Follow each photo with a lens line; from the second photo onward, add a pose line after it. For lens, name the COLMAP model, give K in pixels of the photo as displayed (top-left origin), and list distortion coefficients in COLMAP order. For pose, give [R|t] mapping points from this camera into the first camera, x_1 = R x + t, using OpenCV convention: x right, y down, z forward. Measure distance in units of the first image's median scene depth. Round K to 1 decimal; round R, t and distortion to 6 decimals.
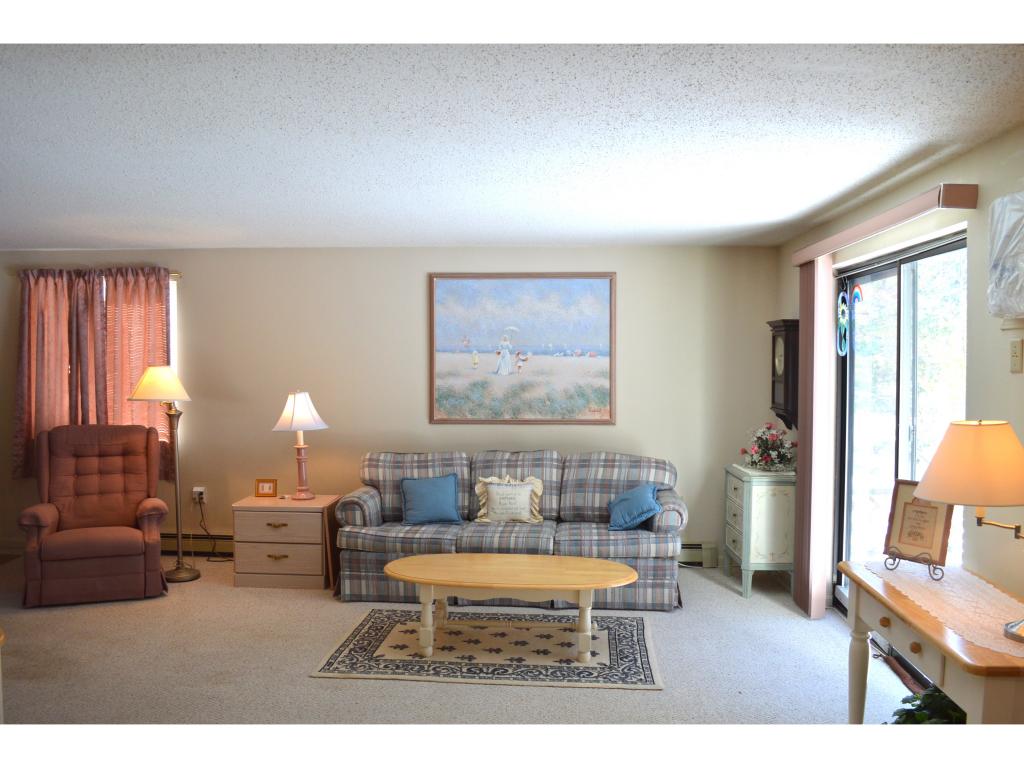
lens RADIAL K [[817.7, 0, 522.0], [0, 817.7, 384.4], [0, 0, 1]] dist [-0.071156, -0.001387]
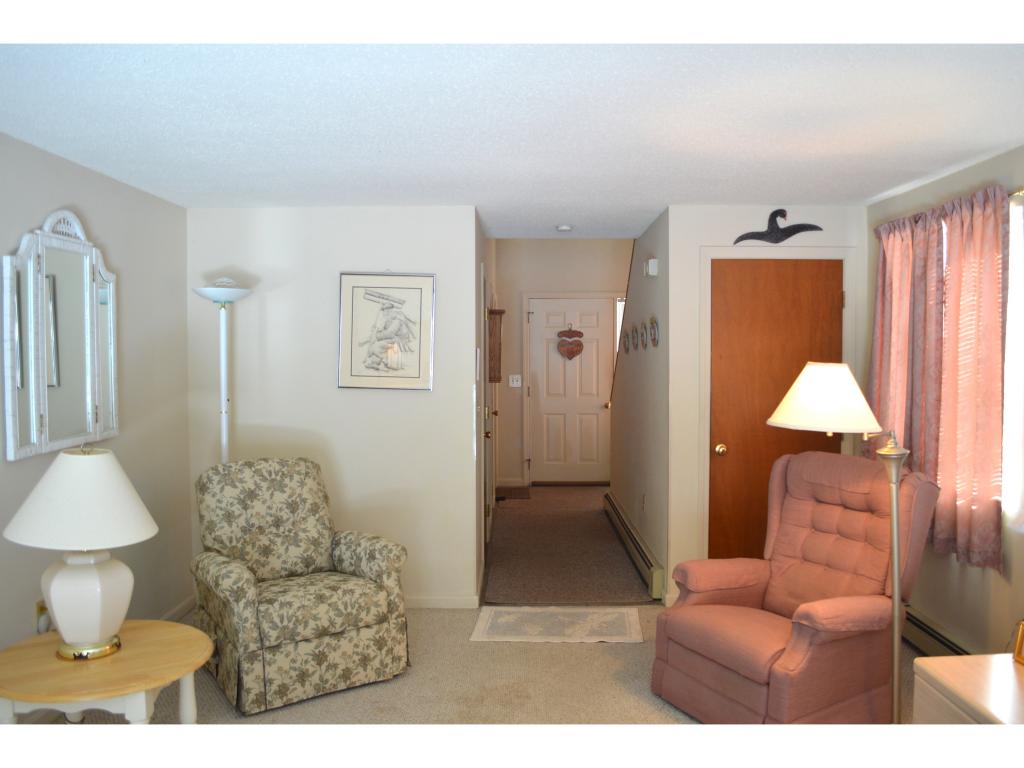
lens RADIAL K [[817.7, 0, 510.6], [0, 817.7, 385.8], [0, 0, 1]] dist [-0.071156, -0.001387]
pose [[0.057471, 0.039055, -0.997583, 0.075247], [-0.032673, 0.998773, 0.037219, -0.018438], [0.997812, 0.030455, 0.058676, 0.642296]]
